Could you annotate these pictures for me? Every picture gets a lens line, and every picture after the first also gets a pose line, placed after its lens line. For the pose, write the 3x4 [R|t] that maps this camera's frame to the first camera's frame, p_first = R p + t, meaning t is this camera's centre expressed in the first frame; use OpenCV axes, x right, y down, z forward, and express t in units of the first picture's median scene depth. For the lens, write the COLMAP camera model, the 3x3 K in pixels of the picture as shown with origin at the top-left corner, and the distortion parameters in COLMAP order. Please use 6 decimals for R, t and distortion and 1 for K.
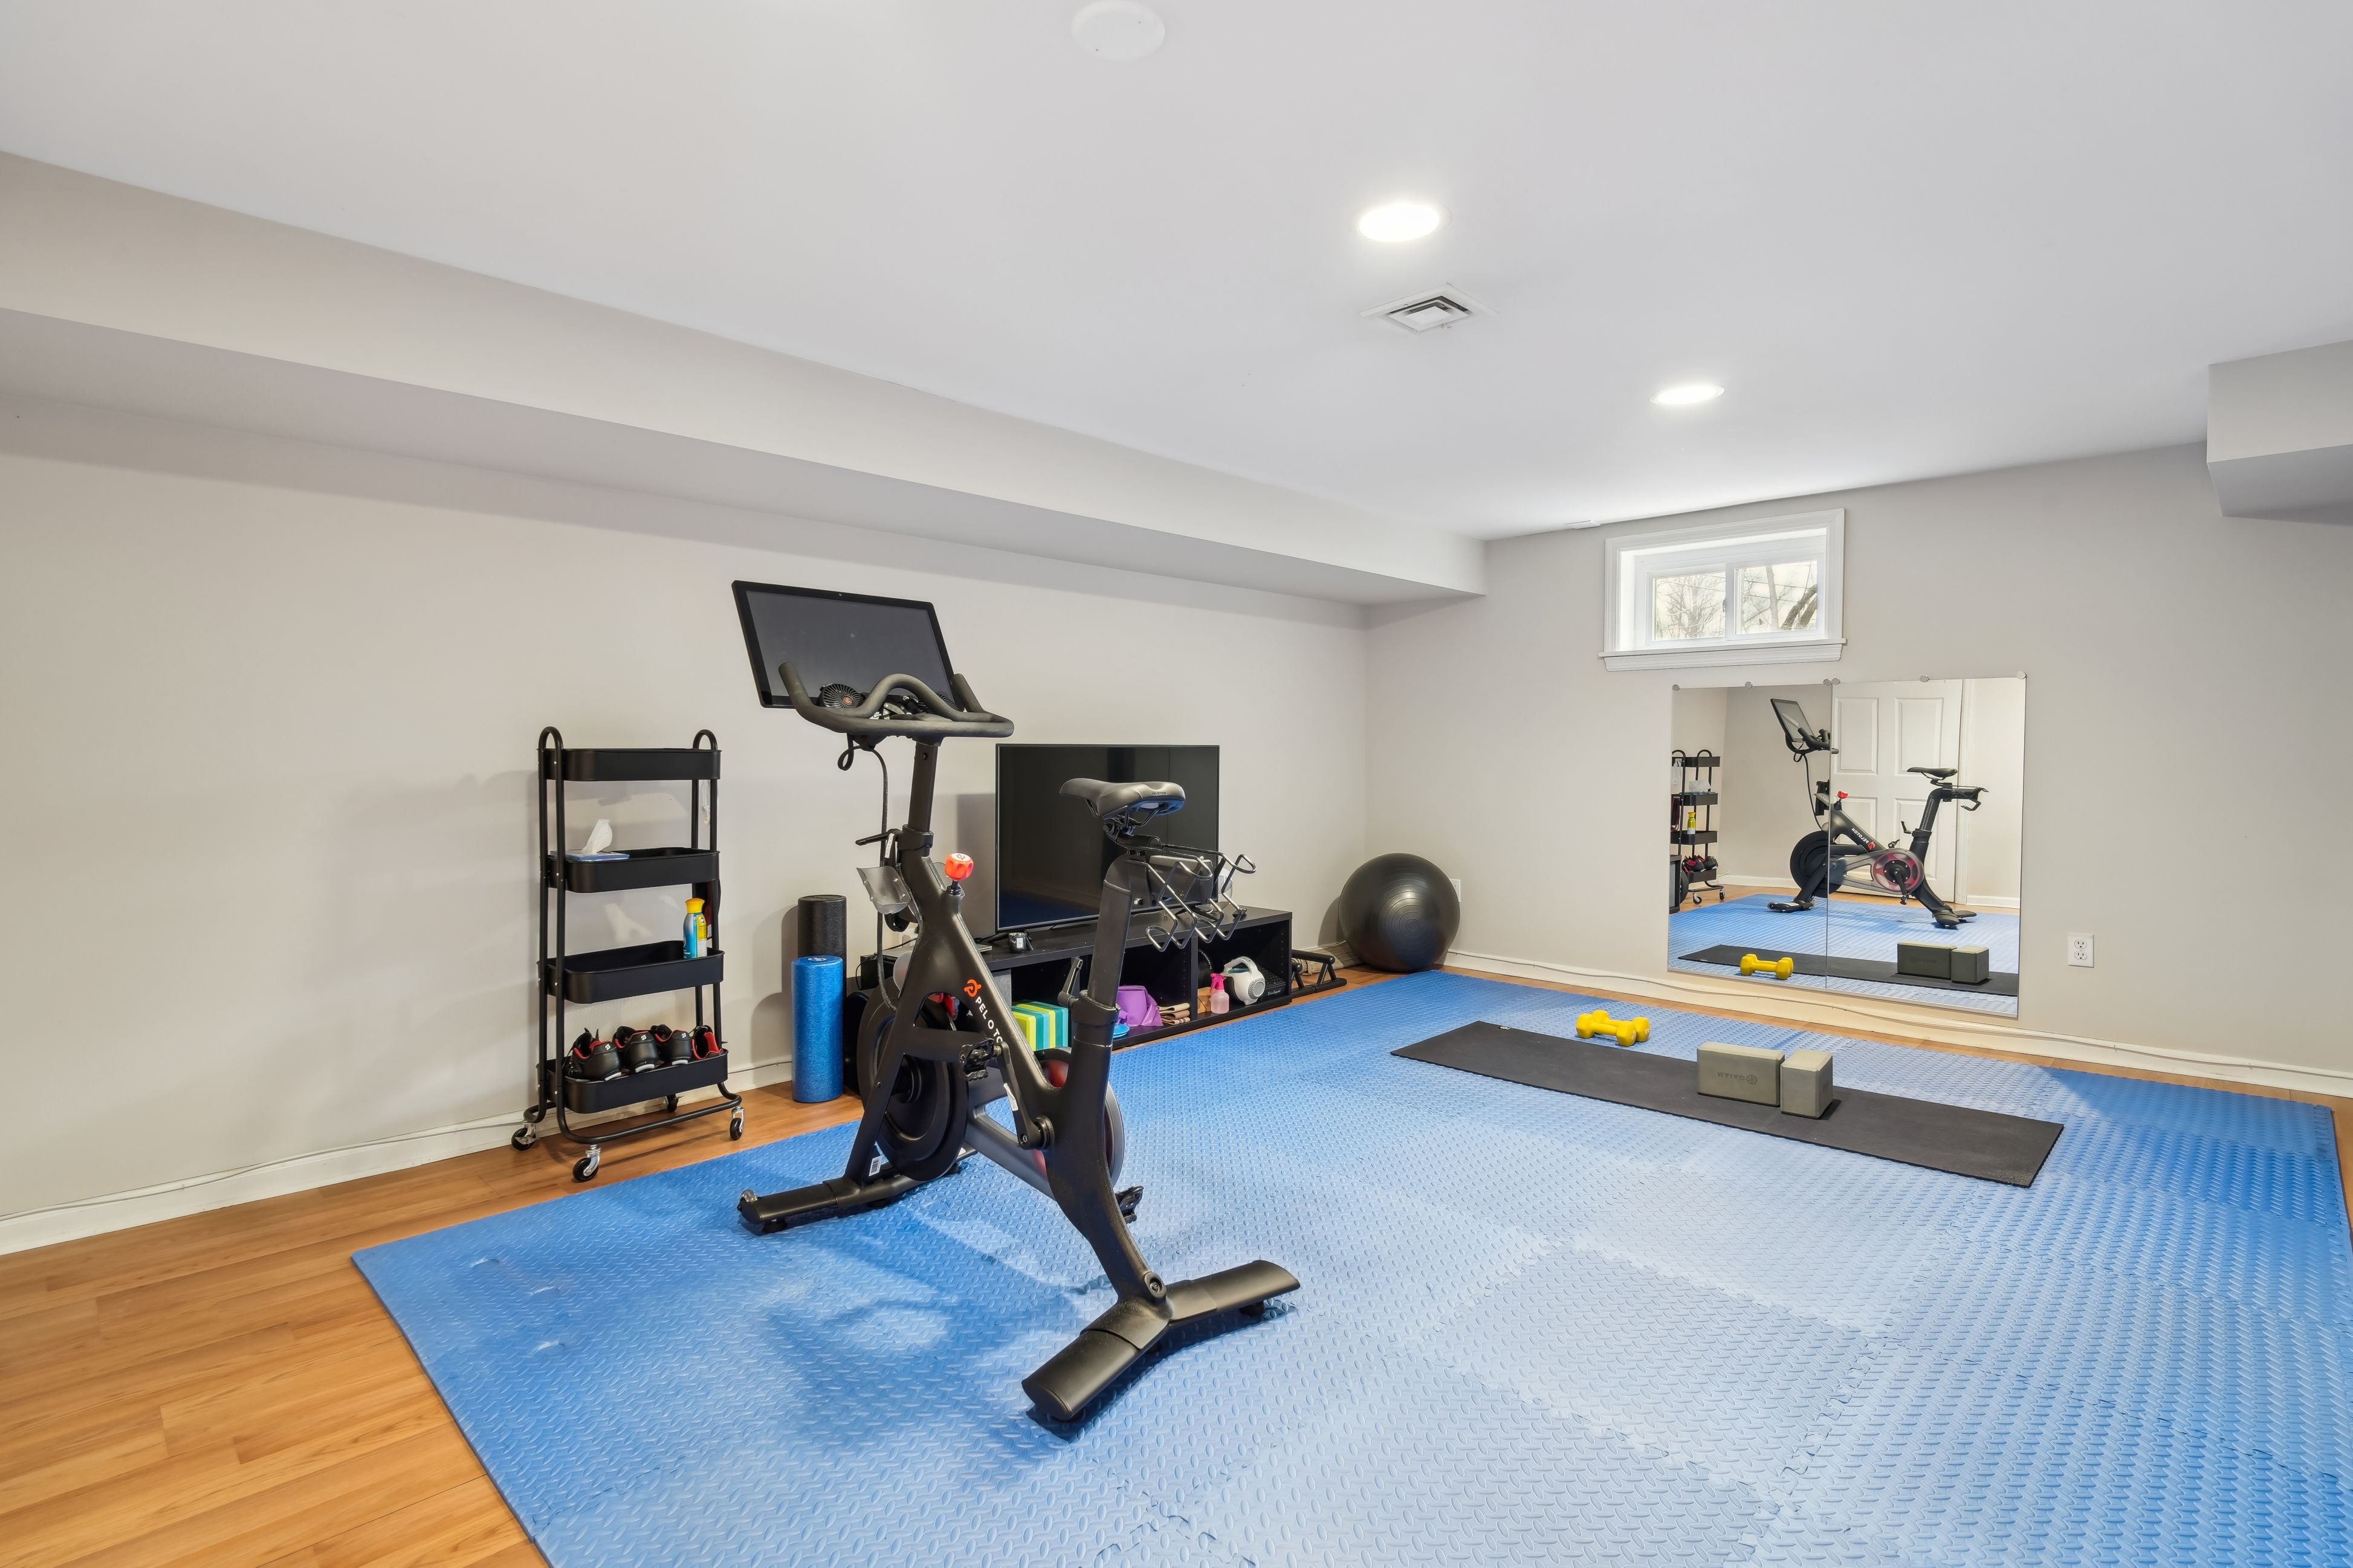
lens RADIAL K [[1125.9, 0, 1176.5], [0, 1125.9, 784.0], [0, 0, 1]] dist [0.002437, -0.000243]
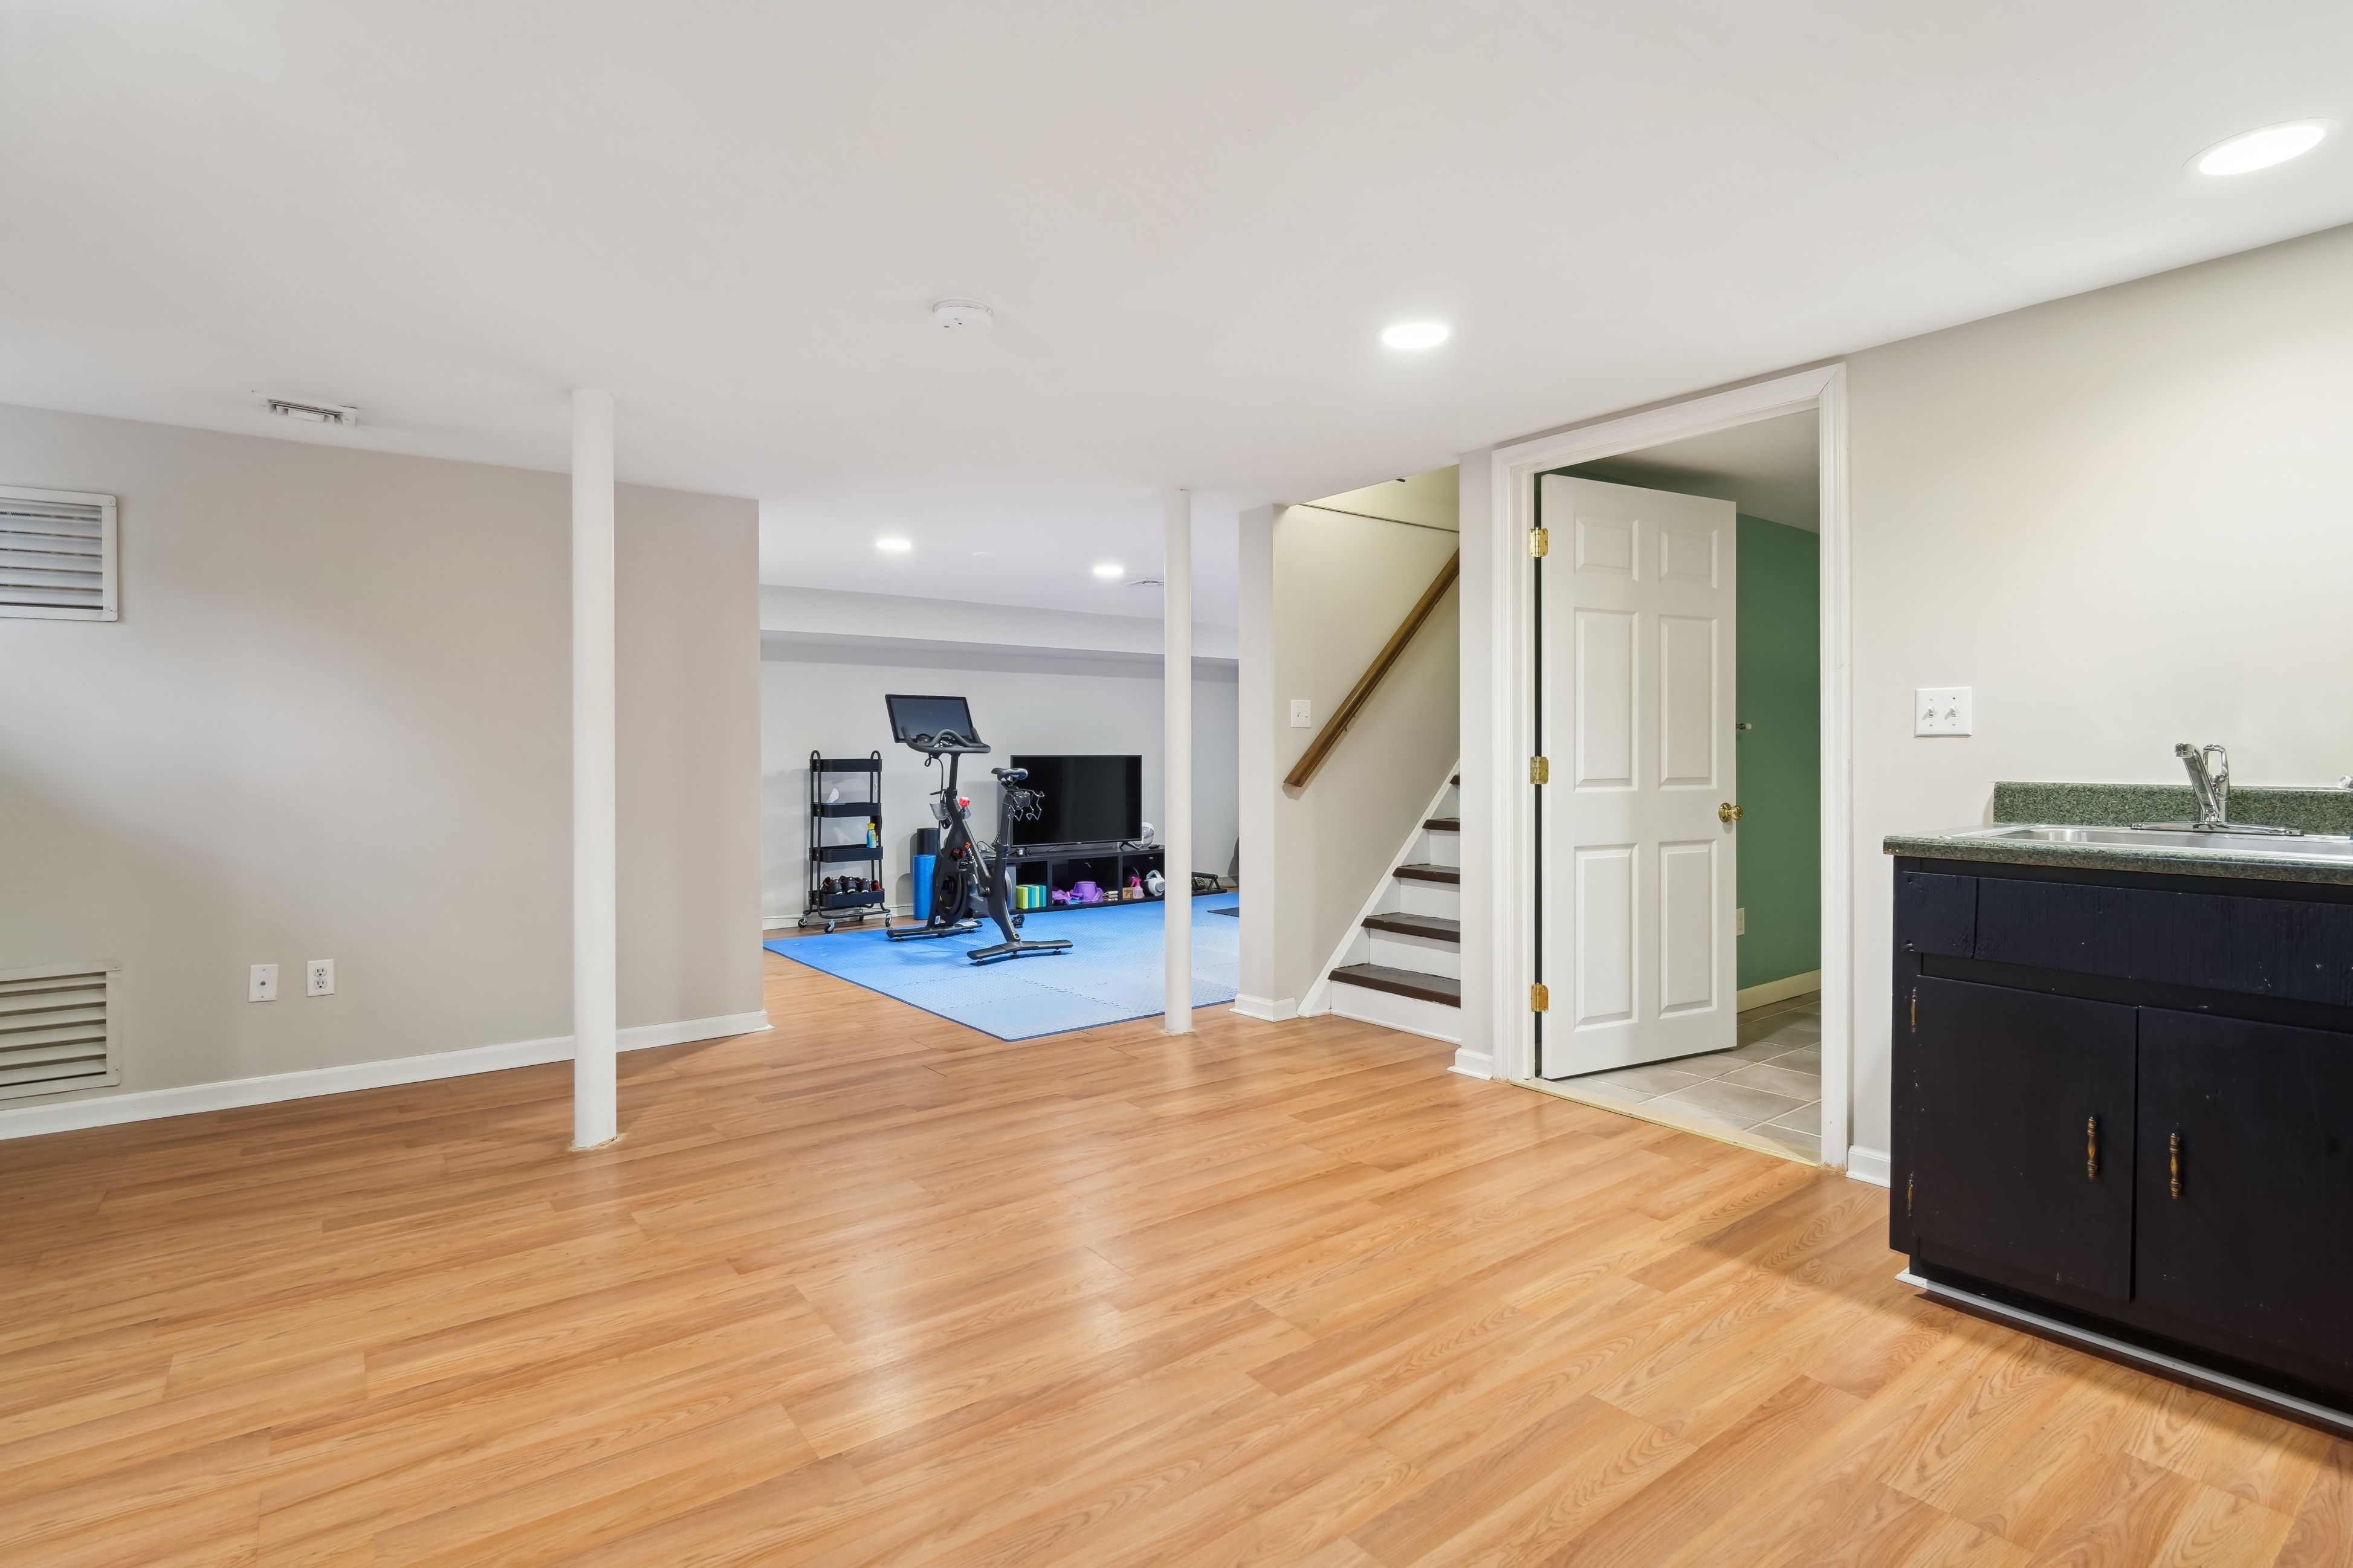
lens RADIAL K [[1159.6, 0, 1171.0], [0, 1159.6, 754.9], [0, 0, 1]] dist [-0.002523, -0.000064]
pose [[0.988261, -0.009231, -0.152496, 0.574670], [0.003873, 0.999366, -0.035397, 0.049475], [0.152726, 0.034391, 0.987670, -1.332044]]
